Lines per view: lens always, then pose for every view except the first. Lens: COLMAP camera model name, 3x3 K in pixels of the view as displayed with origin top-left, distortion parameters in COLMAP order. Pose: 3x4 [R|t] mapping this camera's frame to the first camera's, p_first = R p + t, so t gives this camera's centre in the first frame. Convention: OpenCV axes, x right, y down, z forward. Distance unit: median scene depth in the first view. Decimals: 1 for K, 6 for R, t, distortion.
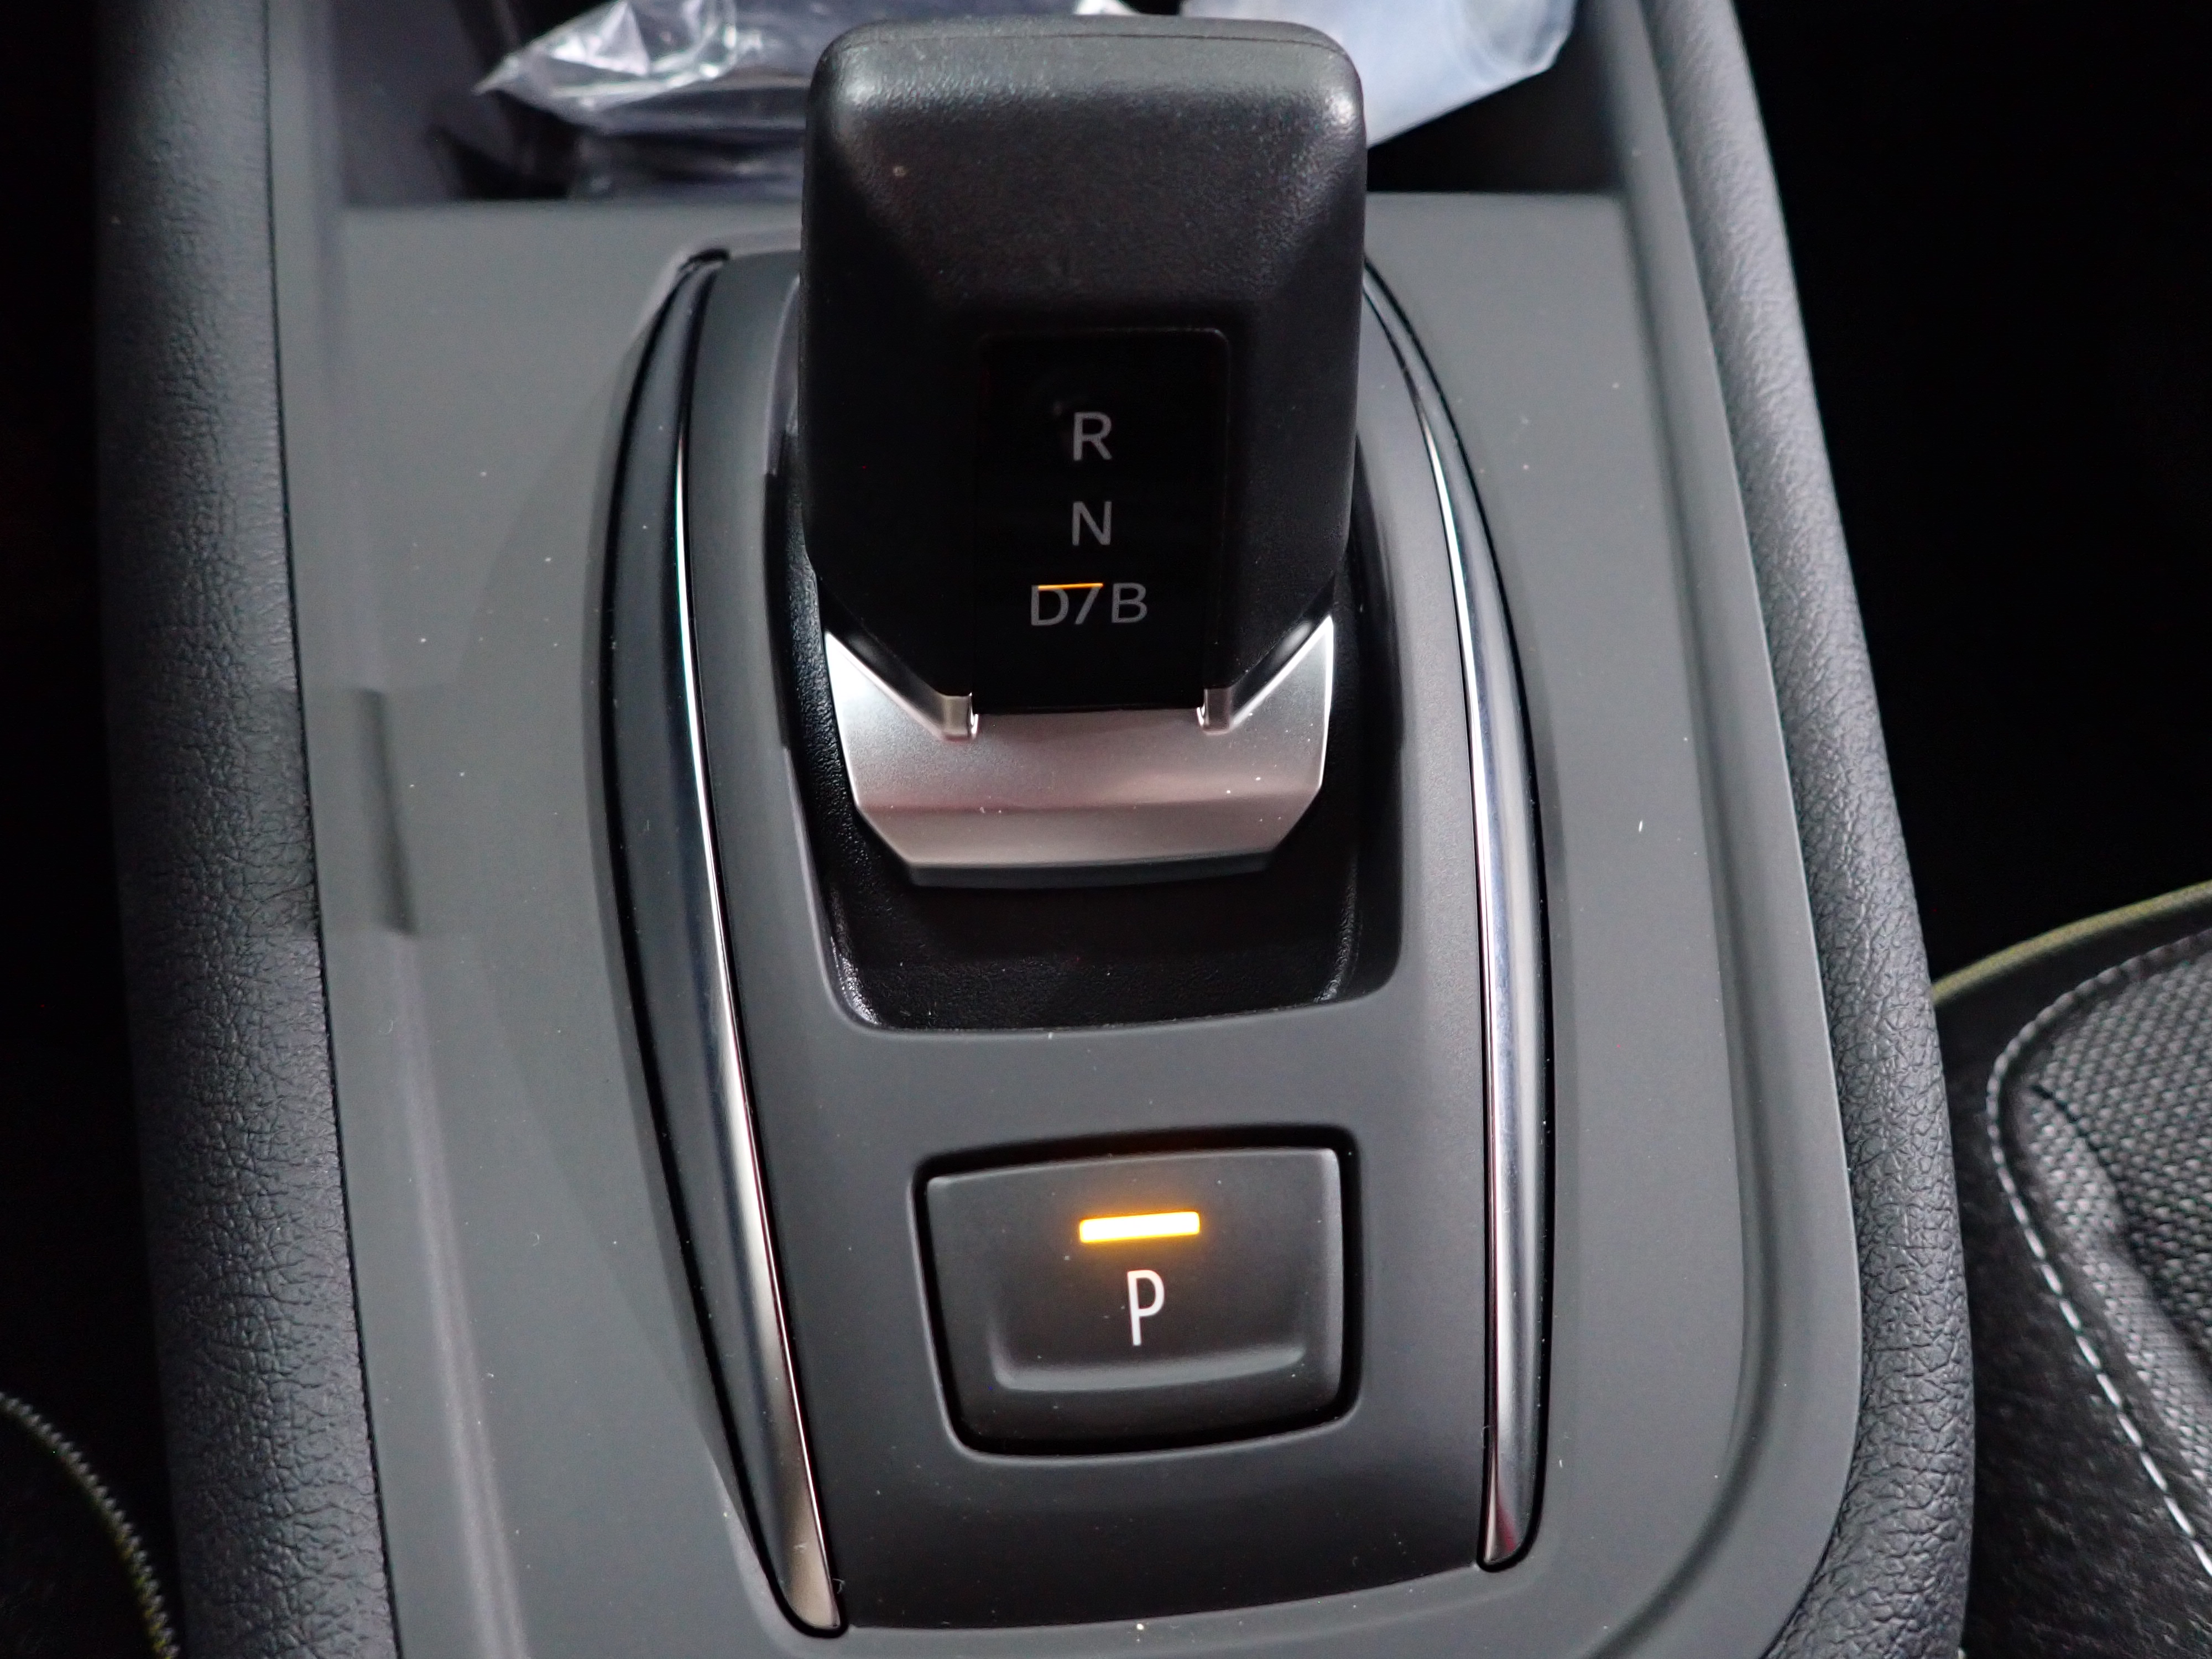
lens RADIAL K [[1646.1, 0, 1109.3], [0, 1646.1, 832.8], [0, 0, 1]] dist [0.000387, -0.012532]
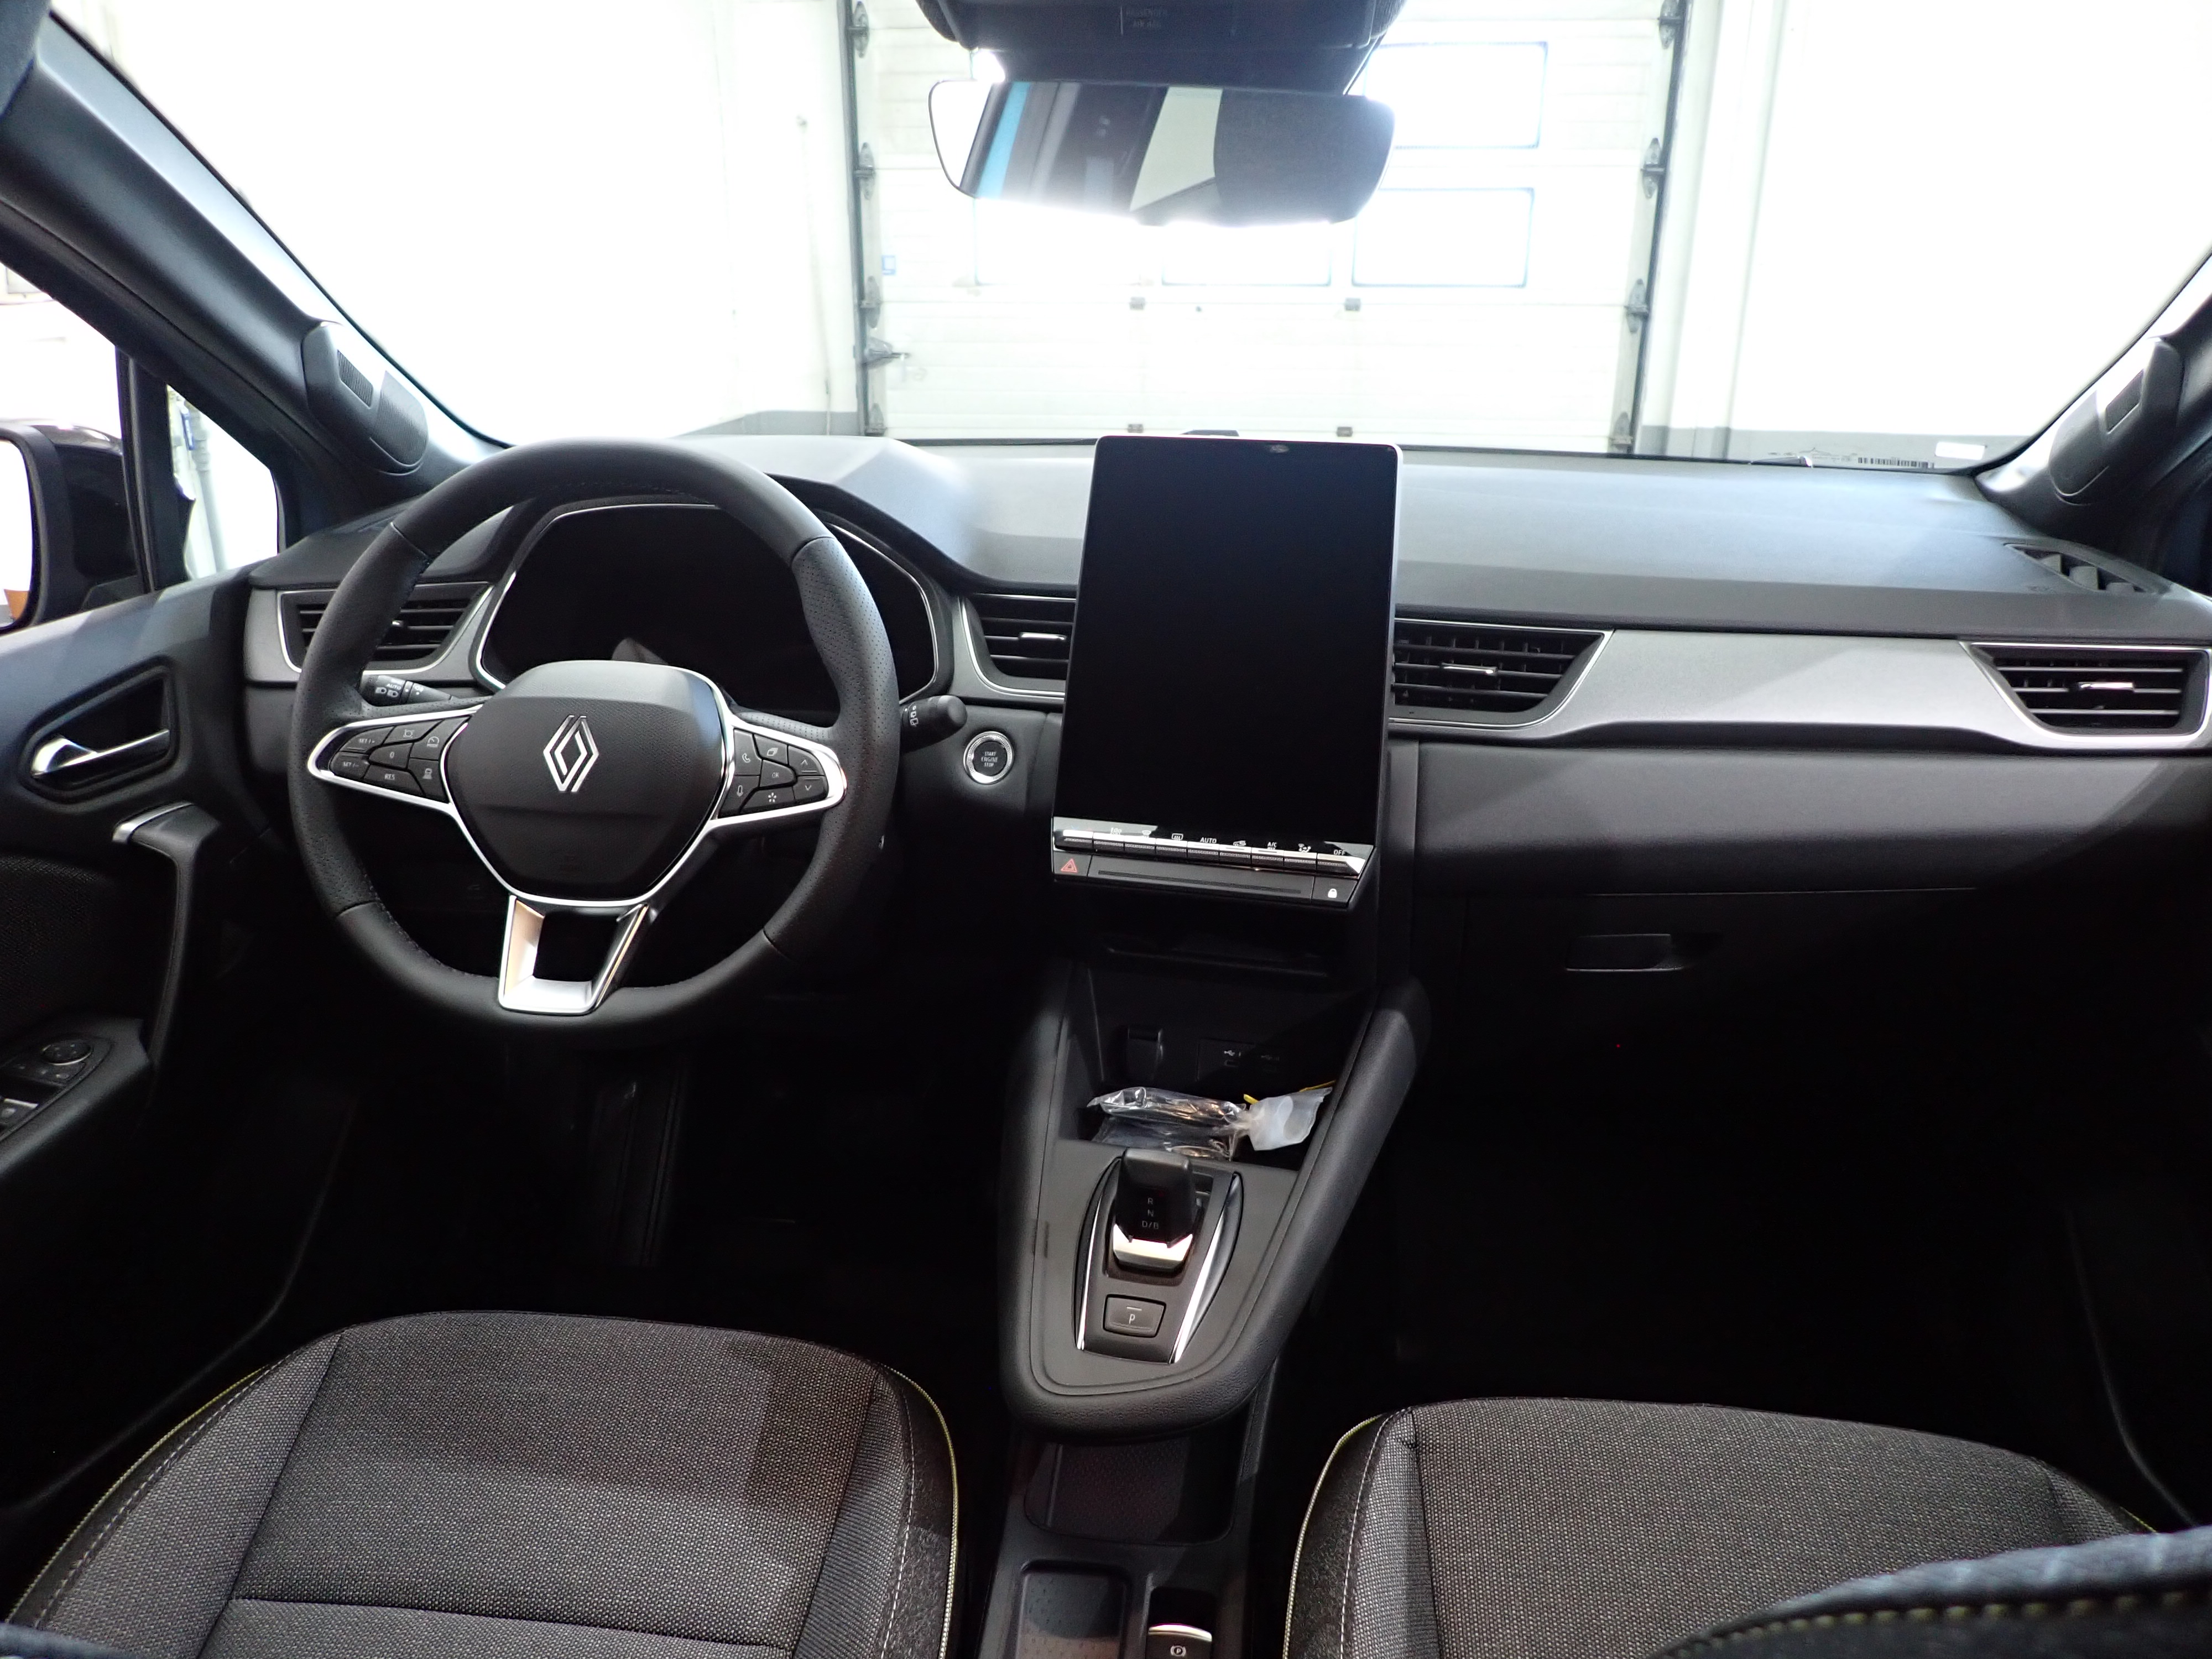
lens RADIAL K [[1646.1, 0, 1112.9], [0, 1646.1, 825.8], [0, 0, 1]] dist [0.000387, -0.012532]
pose [[0.940464, 0.096723, -0.325842, 1.844368], [-0.226863, 0.892493, -0.389858, 1.047440], [0.253103, 0.440568, 0.861300, -5.487967]]
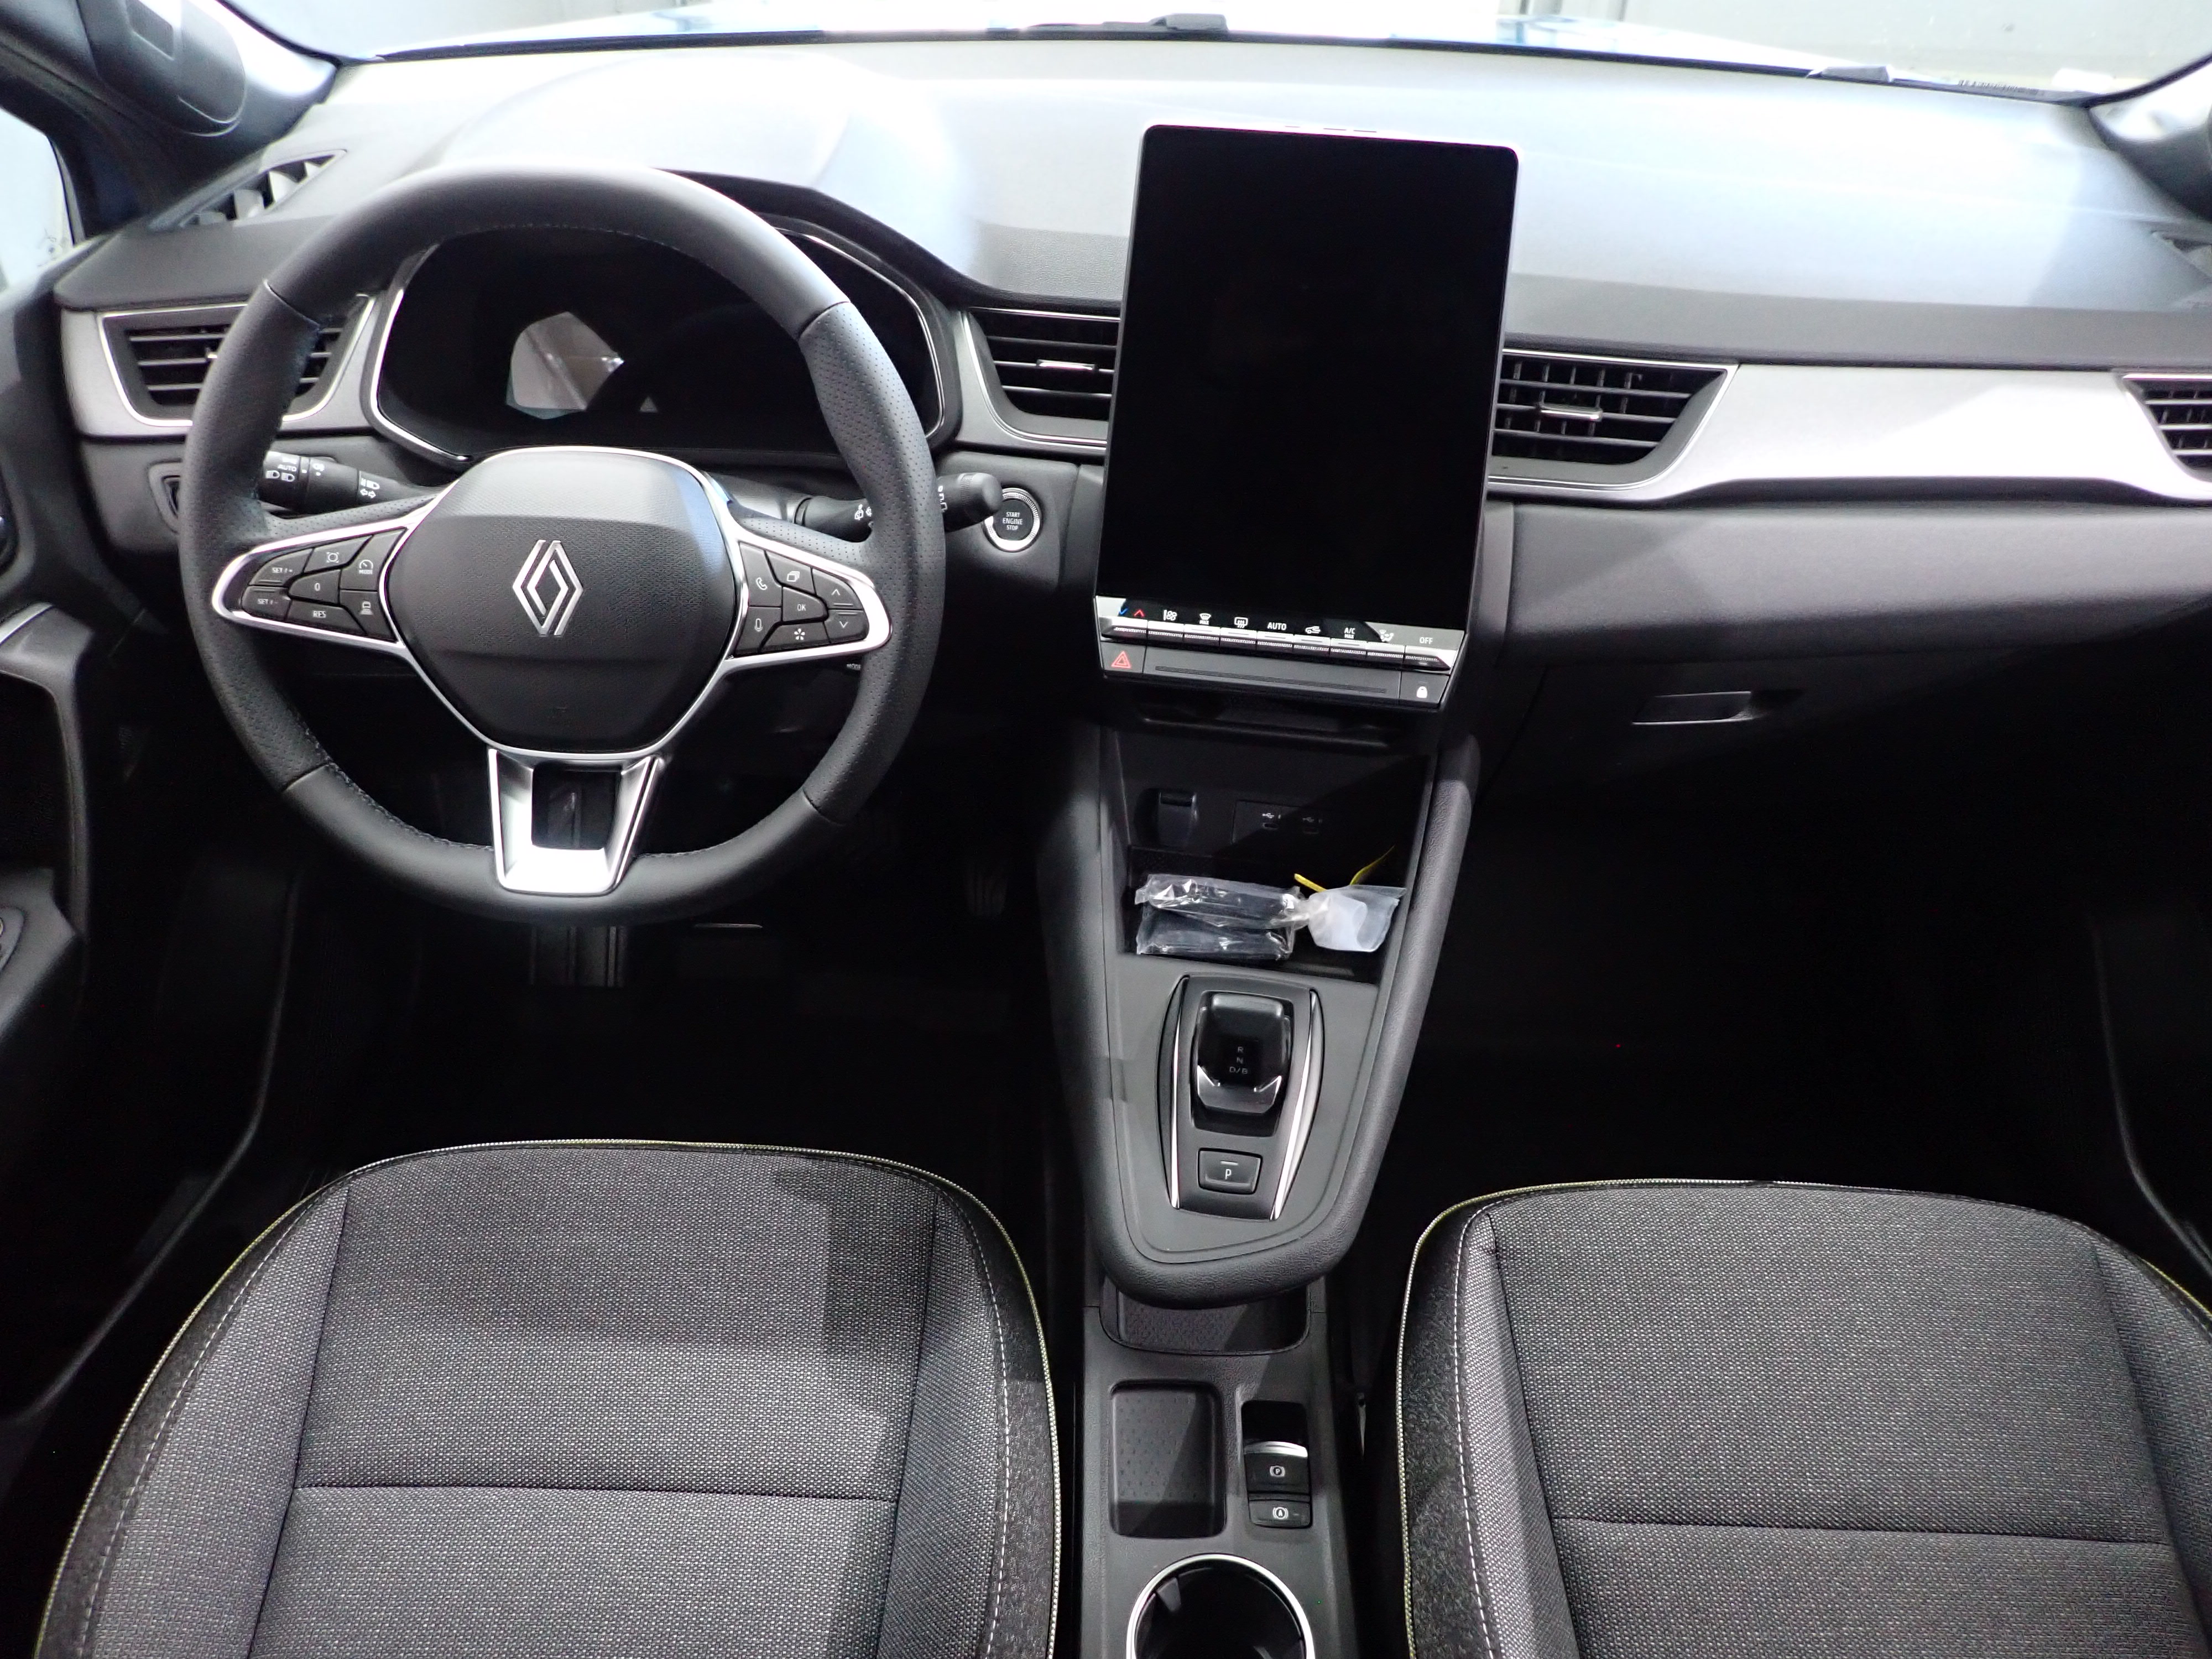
lens RADIAL K [[1646.1, 0, 1103.2], [0, 1646.1, 826.8], [0, 0, 1]] dist [0.000387, -0.012532]
pose [[0.968954, 0.150287, -0.196321, 0.576427], [-0.174838, 0.977941, -0.114291, -0.230964], [0.174814, 0.145068, 0.973856, -5.343309]]
